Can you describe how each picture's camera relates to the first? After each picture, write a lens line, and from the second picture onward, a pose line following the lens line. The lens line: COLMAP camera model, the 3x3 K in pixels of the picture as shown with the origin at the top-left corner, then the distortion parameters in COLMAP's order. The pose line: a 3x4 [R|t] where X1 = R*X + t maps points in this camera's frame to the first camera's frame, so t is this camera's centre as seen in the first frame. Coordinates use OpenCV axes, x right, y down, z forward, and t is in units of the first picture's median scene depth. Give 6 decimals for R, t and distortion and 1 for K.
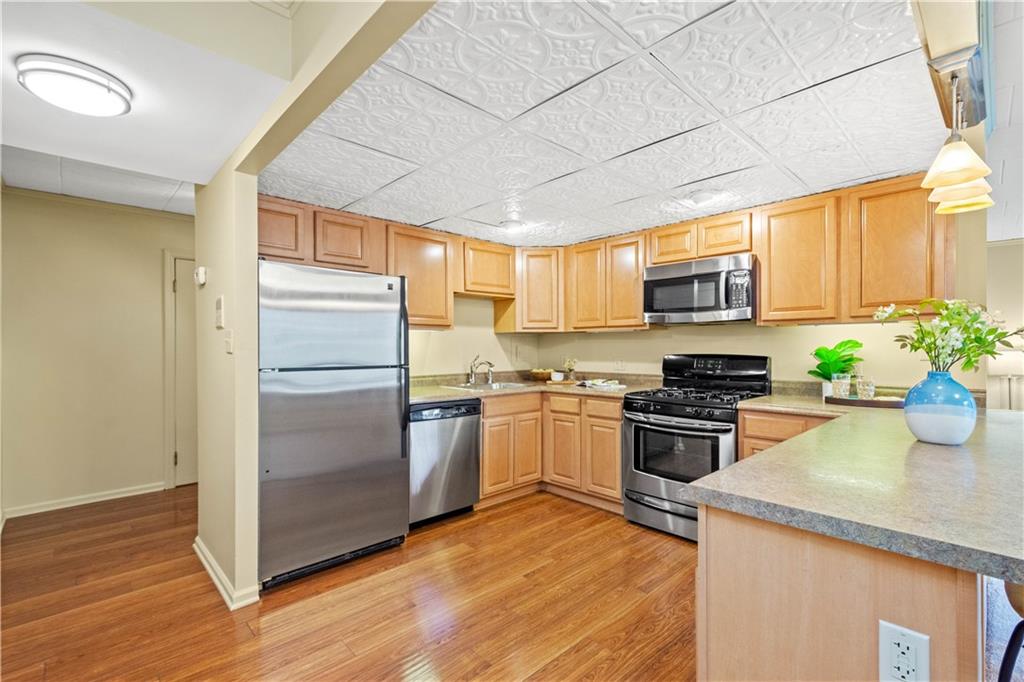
lens RADIAL K [[462.0, 0, 518.5], [0, 462.0, 349.6], [0, 0, 1]] dist [0.007099, -0.000420]
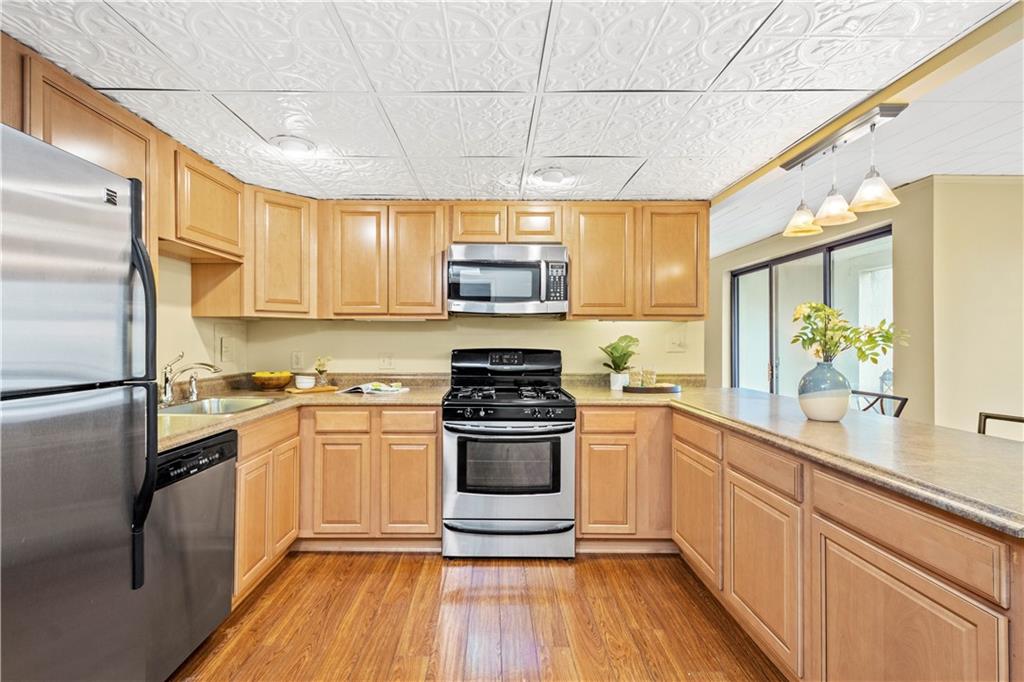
lens RADIAL K [[462.0, 0, 492.7], [0, 462.0, 338.6], [0, 0, 1]] dist [0.007099, -0.000420]
pose [[0.695257, 0.007635, 0.718720, -0.296068], [-0.001081, 0.999954, -0.009577, -0.001127], [-0.718760, 0.005881, 0.695233, 0.399835]]
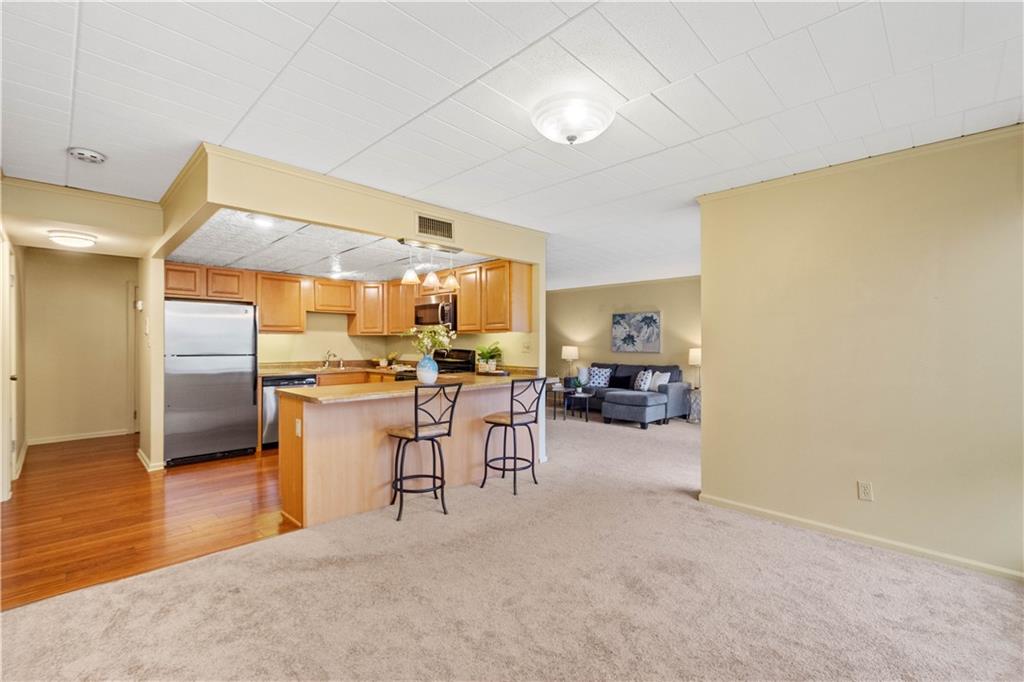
lens RADIAL K [[462.0, 0, 530.5], [0, 462.0, 346.2], [0, 0, 1]] dist [0.007099, -0.000420]
pose [[0.999681, 0.005775, 0.024603, 0.716609], [-0.005727, 0.999982, -0.002010, -0.000327], [-0.024614, 0.001868, 0.999695, -0.772745]]
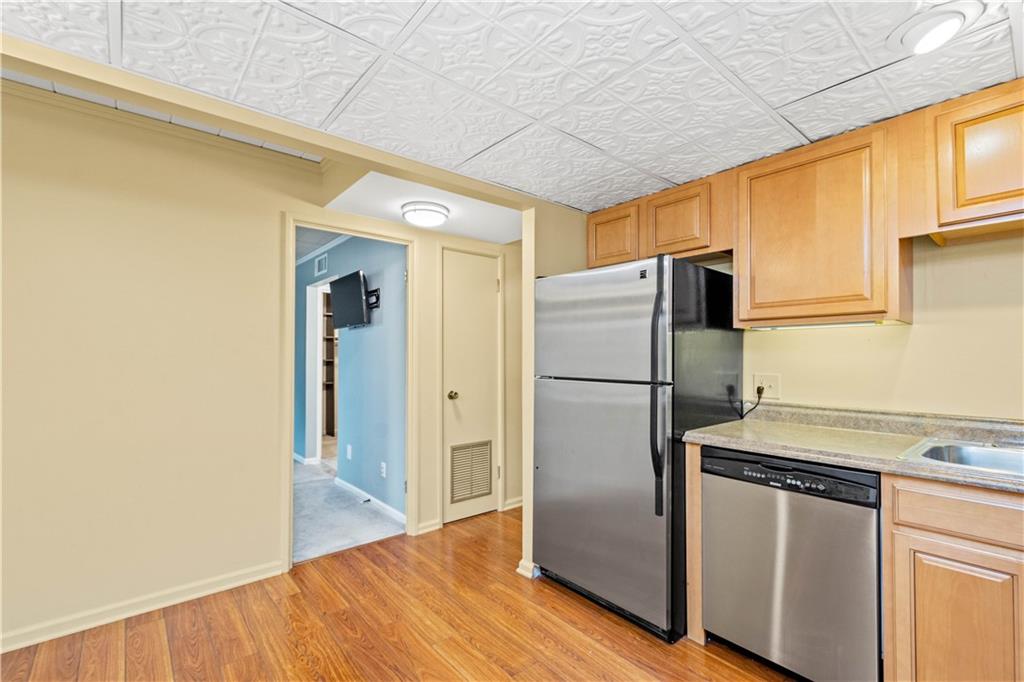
lens RADIAL K [[462.0, 0, 511.3], [0, 462.0, 354.8], [0, 0, 1]] dist [0.007099, -0.000420]
pose [[-0.070404, -0.003167, -0.997514, 0.415741], [-0.001594, 0.999994, -0.003062, -0.004646], [0.997517, 0.001375, -0.070408, 0.742851]]
